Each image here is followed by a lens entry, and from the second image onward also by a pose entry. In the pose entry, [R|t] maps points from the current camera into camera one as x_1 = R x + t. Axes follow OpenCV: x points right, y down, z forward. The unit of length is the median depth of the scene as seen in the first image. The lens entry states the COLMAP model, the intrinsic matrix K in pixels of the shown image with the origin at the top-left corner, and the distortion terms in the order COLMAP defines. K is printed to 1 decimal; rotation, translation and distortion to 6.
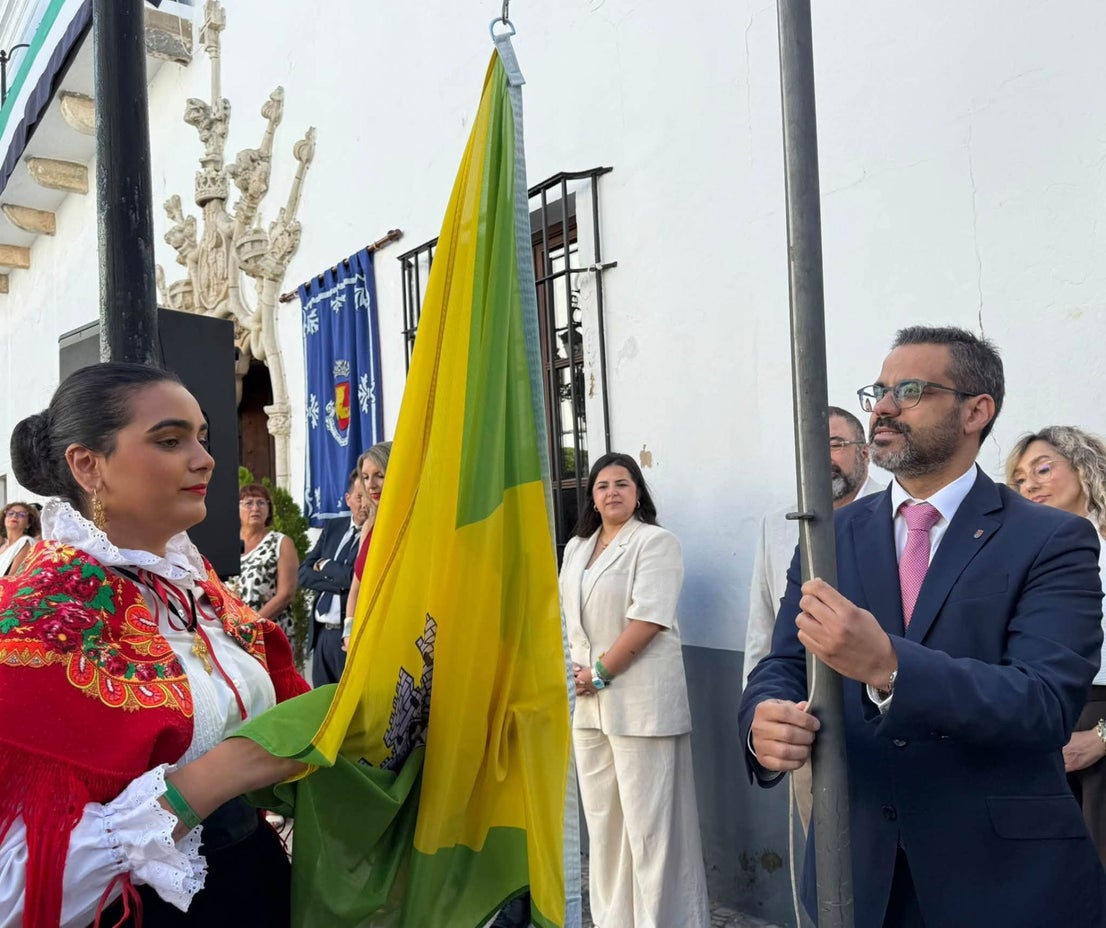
lens RADIAL K [[1029.5, 0, 553.4], [0, 1029.5, 461.9], [0, 0, 1]] dist [0.001152, 0.053776]
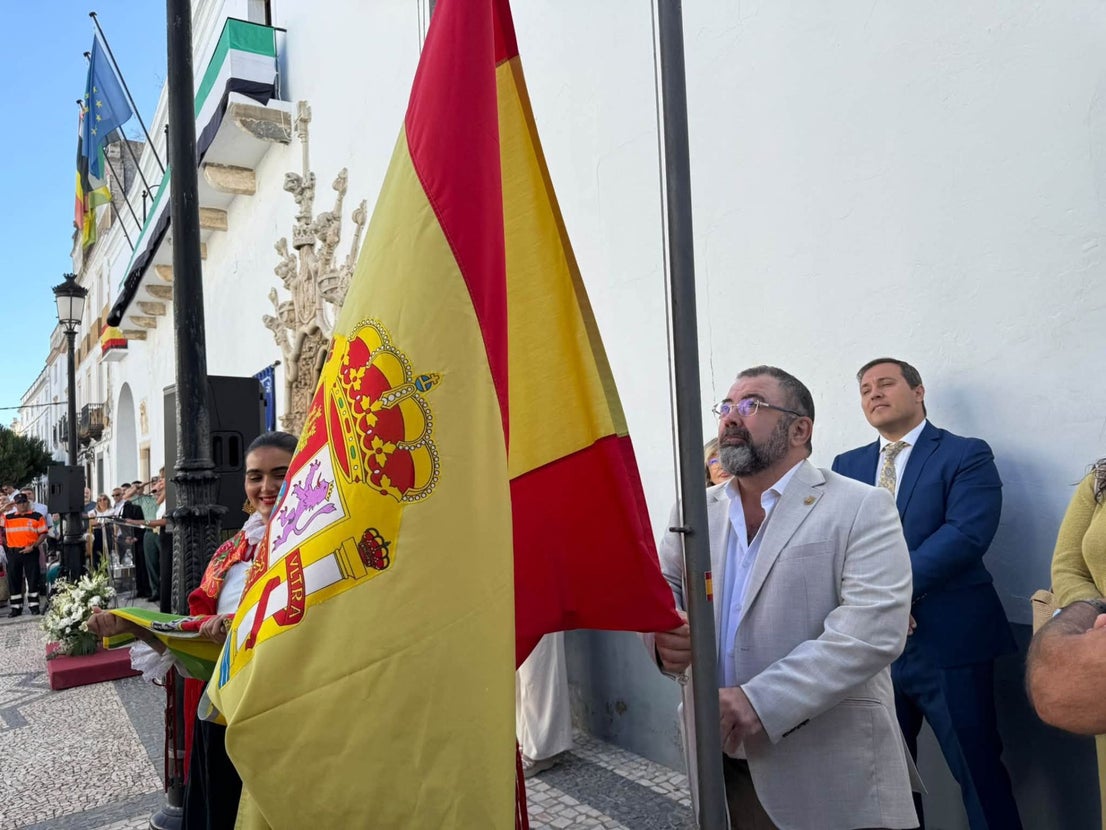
lens RADIAL K [[881.0, 0, 554.1], [0, 881.0, 415.2], [0, 0, 1]] dist [0.042273, -0.008034]
pose [[0.994840, -0.015694, -0.100234, 0.119702], [0.016469, 0.999841, 0.006907, -0.028871], [0.100110, -0.008522, 0.994940, -0.153600]]
